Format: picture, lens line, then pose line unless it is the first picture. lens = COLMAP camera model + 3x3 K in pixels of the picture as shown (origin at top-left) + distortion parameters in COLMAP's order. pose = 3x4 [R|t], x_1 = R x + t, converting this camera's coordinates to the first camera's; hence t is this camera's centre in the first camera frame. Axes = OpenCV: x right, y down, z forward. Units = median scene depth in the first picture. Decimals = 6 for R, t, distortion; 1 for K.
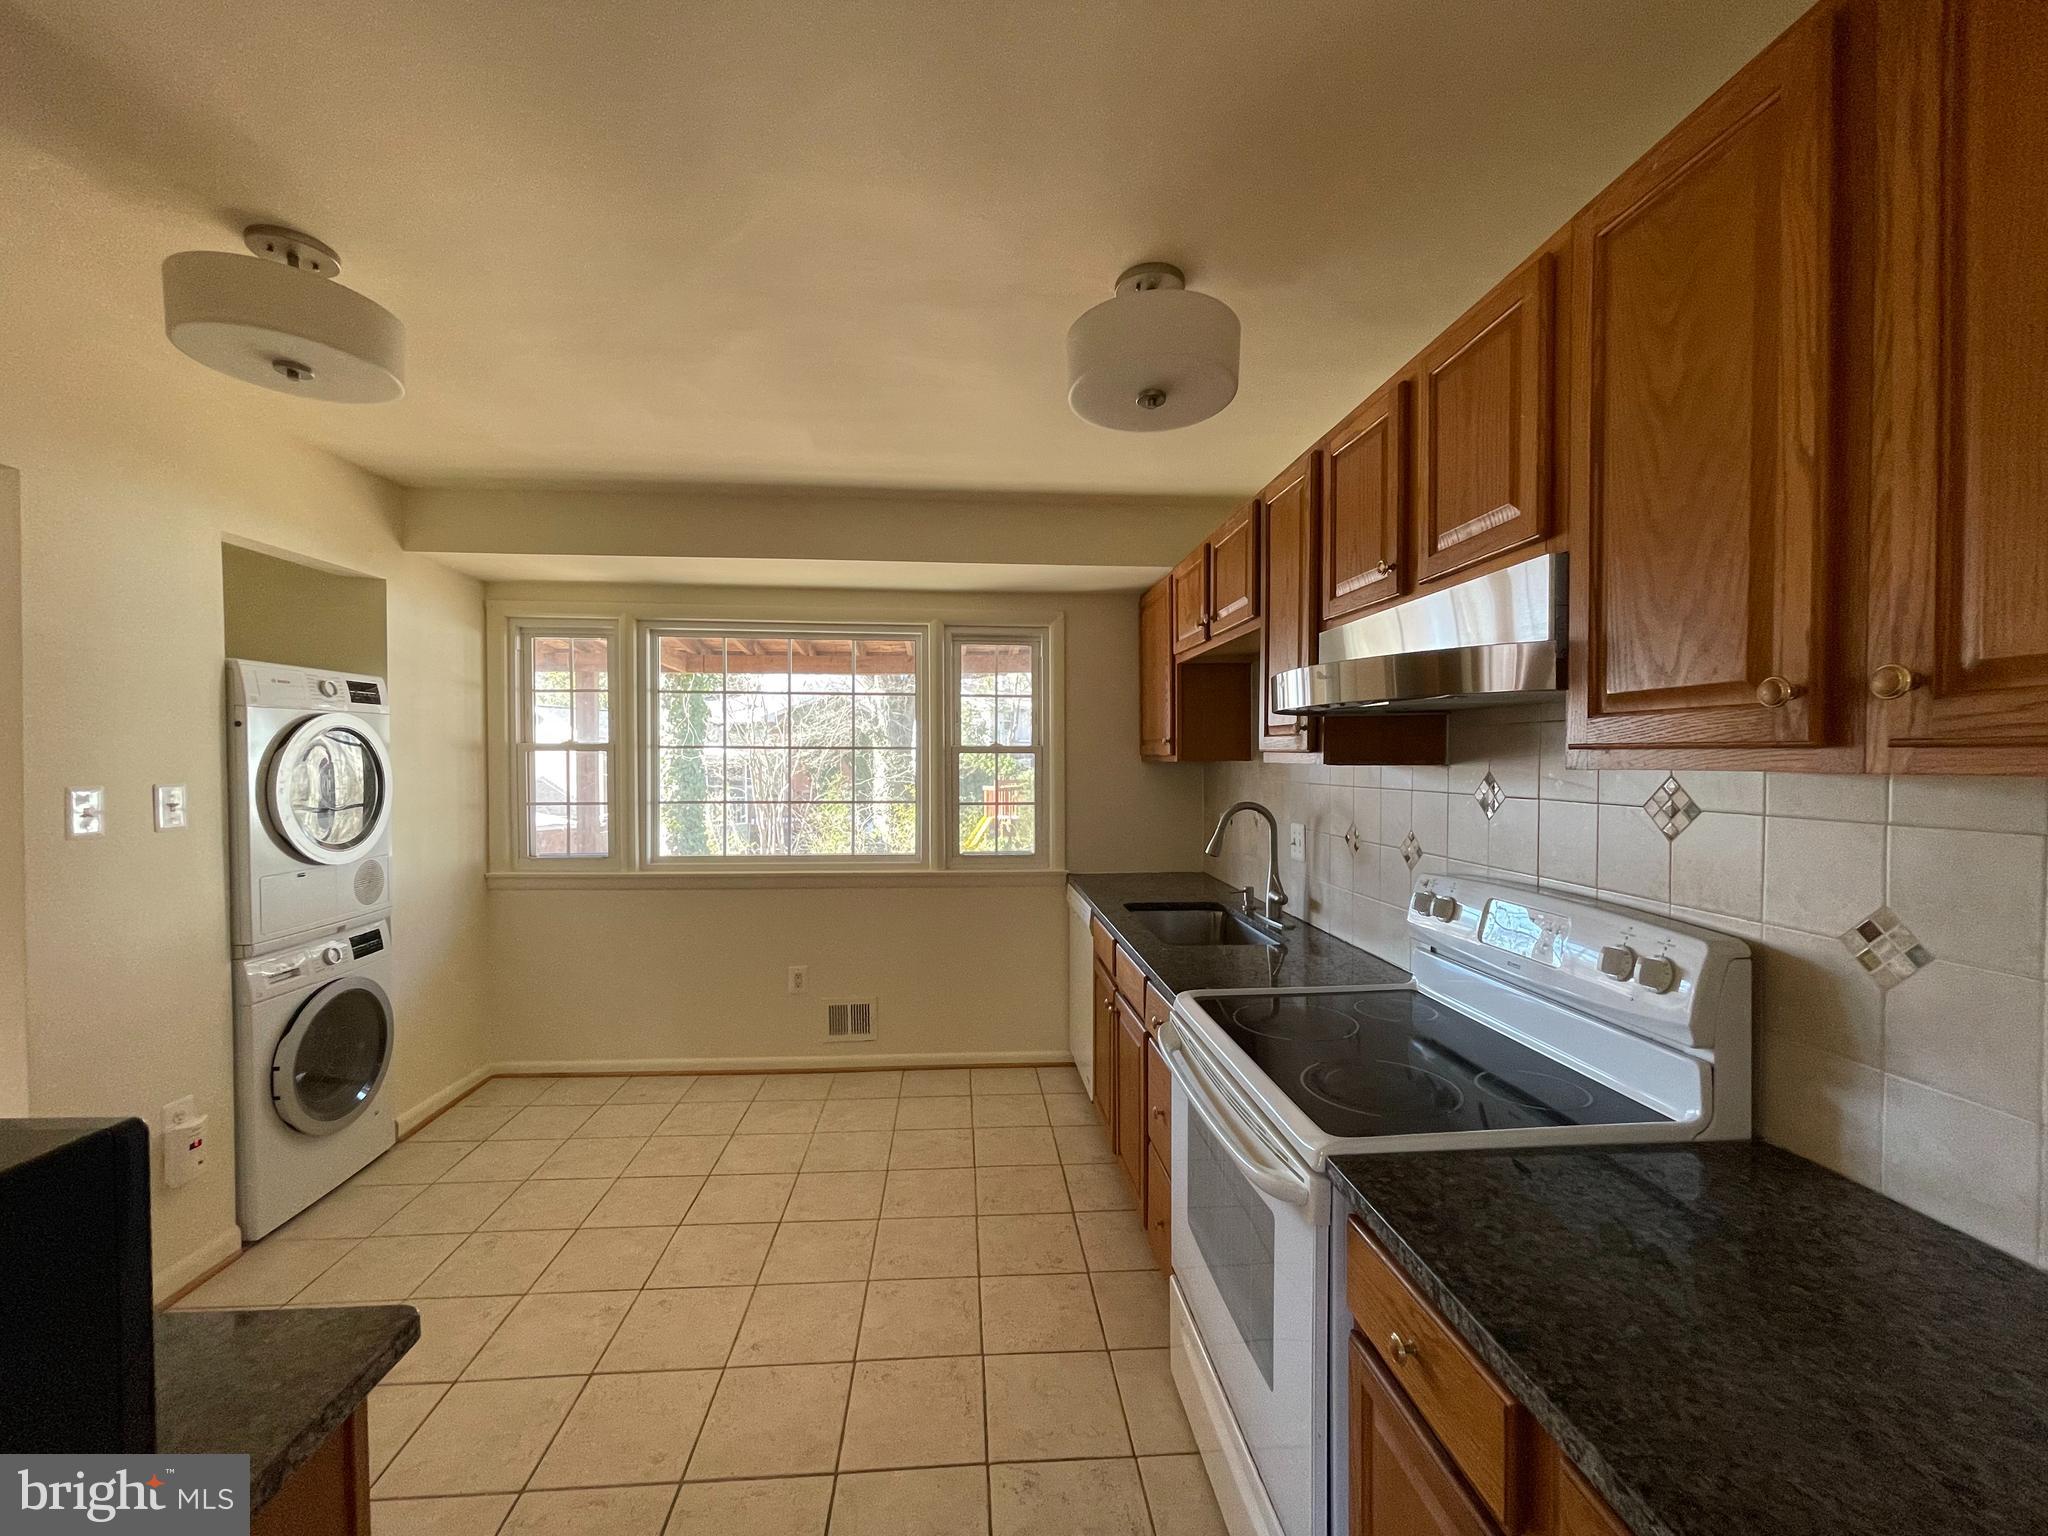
lens RADIAL K [[825.1, 0, 1011.3], [0, 825.1, 769.2], [0, 0, 1]] dist [0.001724, 0.000645]
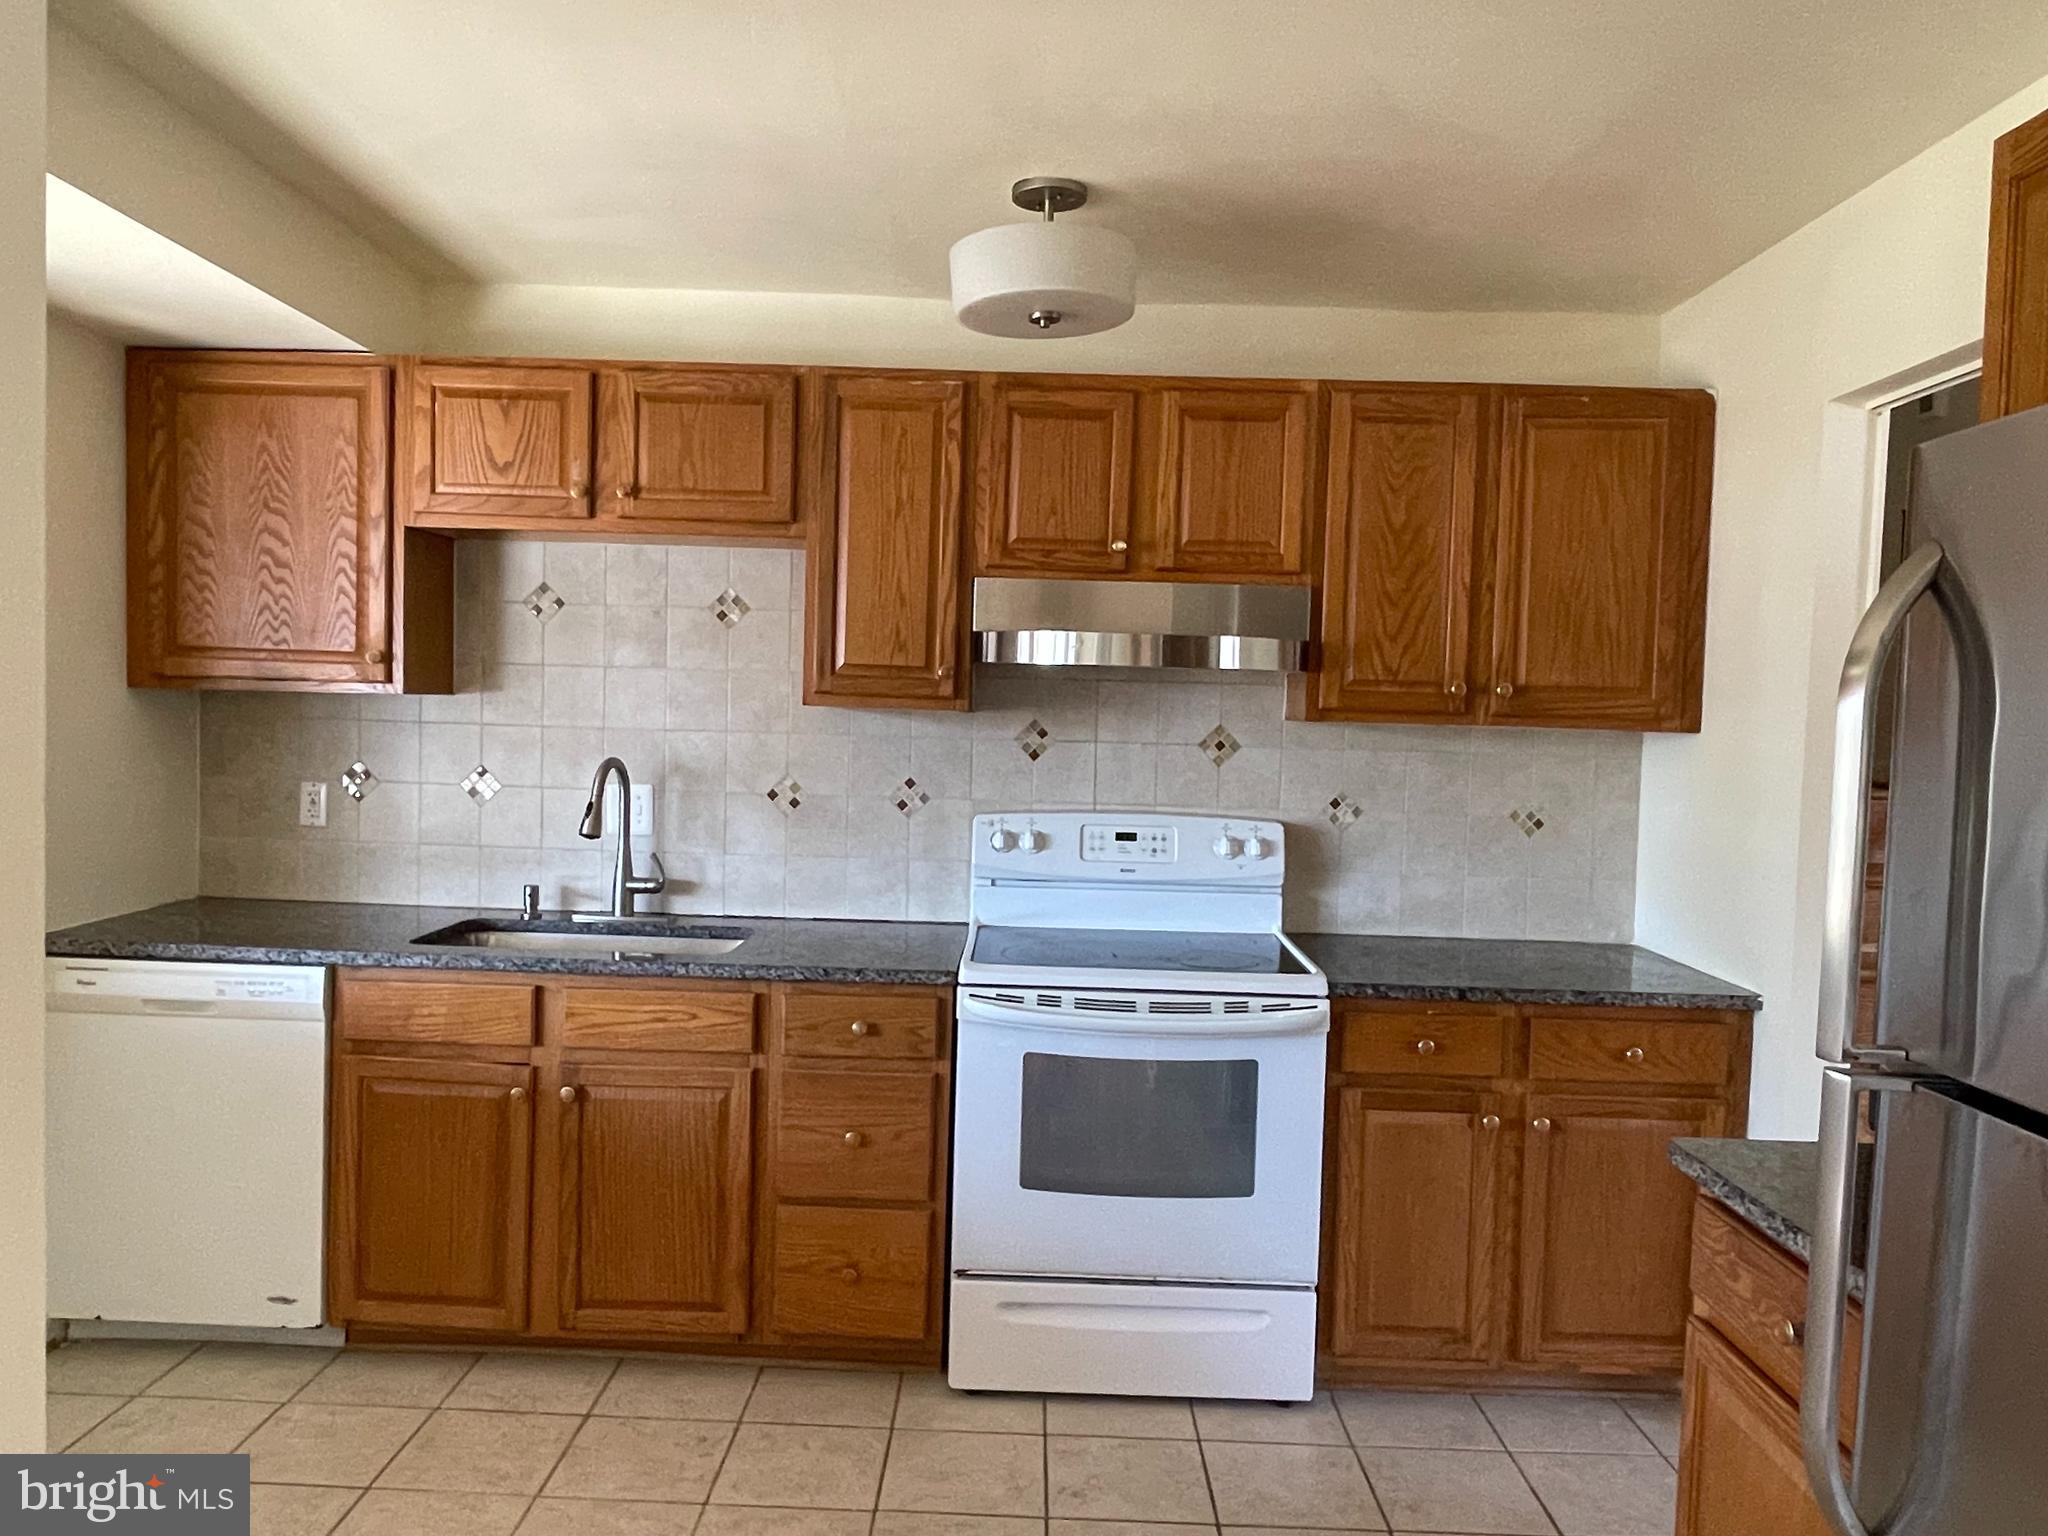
lens RADIAL K [[1447.5, 0, 1013.5], [0, 1447.5, 774.4], [0, 0, 1]] dist [0.022456, -0.042848]
pose [[0.086914, -0.048466, 0.995036, -2.289678], [-0.015359, 0.998632, 0.049983, -0.031756], [-0.996097, -0.019627, 0.086050, 1.374049]]
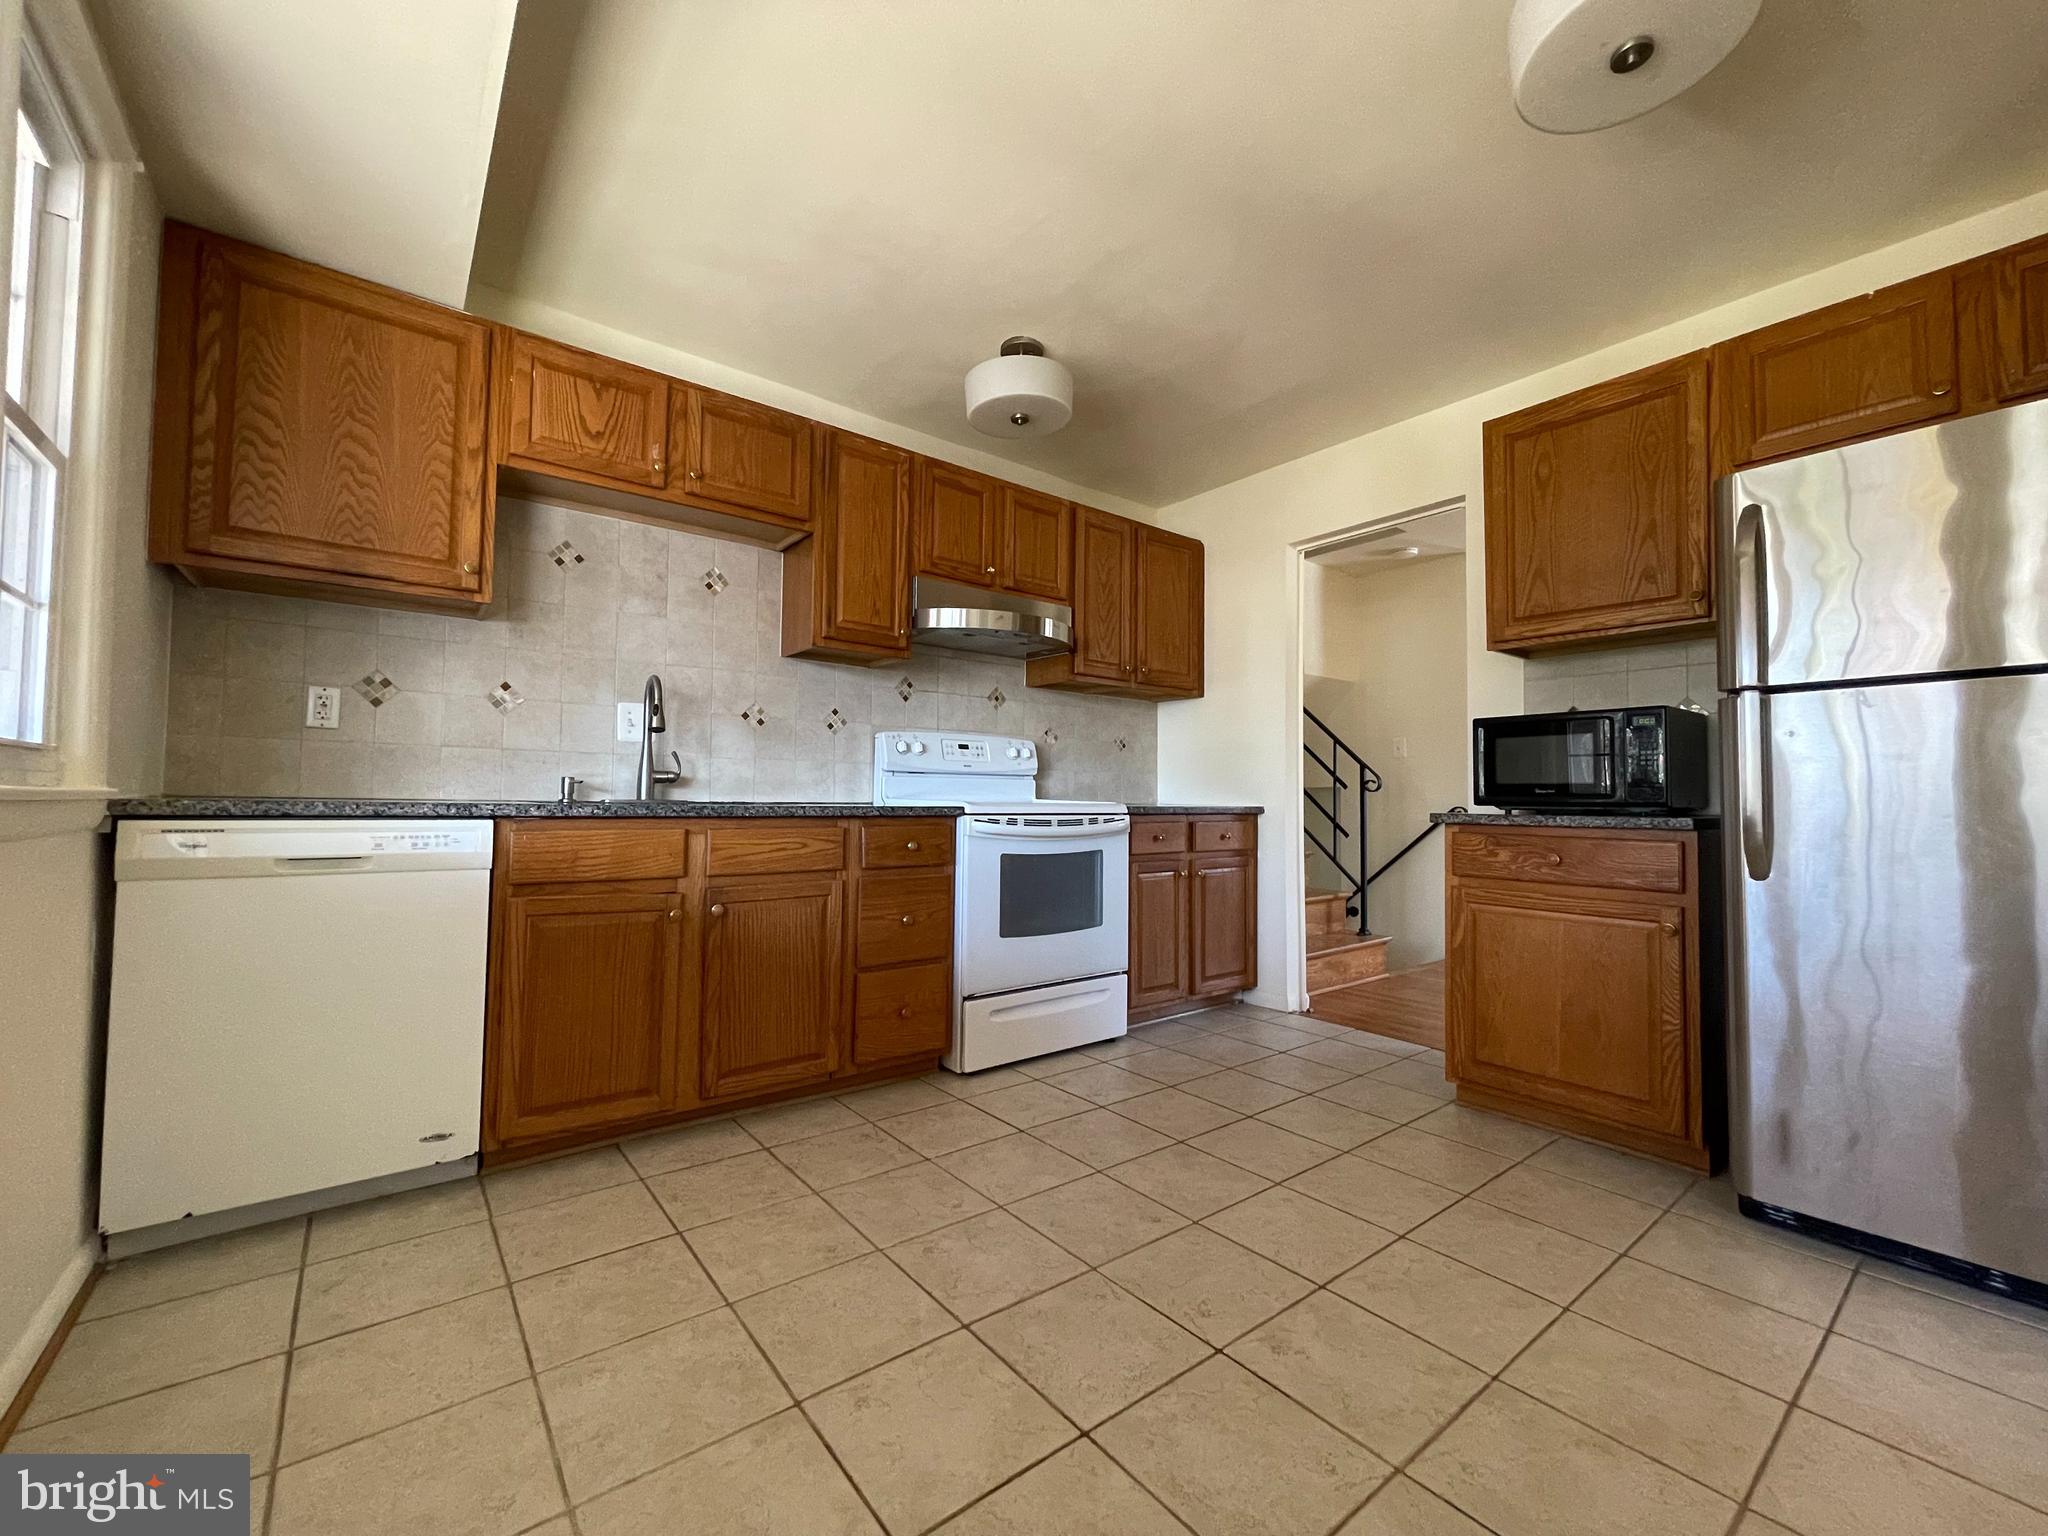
lens RADIAL K [[825.1, 0, 1011.3], [0, 825.1, 769.2], [0, 0, 1]] dist [0.001724, 0.000645]
pose [[-0.557626, 0.021008, 0.829826, -1.762279], [-0.002042, 0.999642, -0.026679, 0.422871], [-0.830090, -0.016571, -0.557384, 2.952135]]
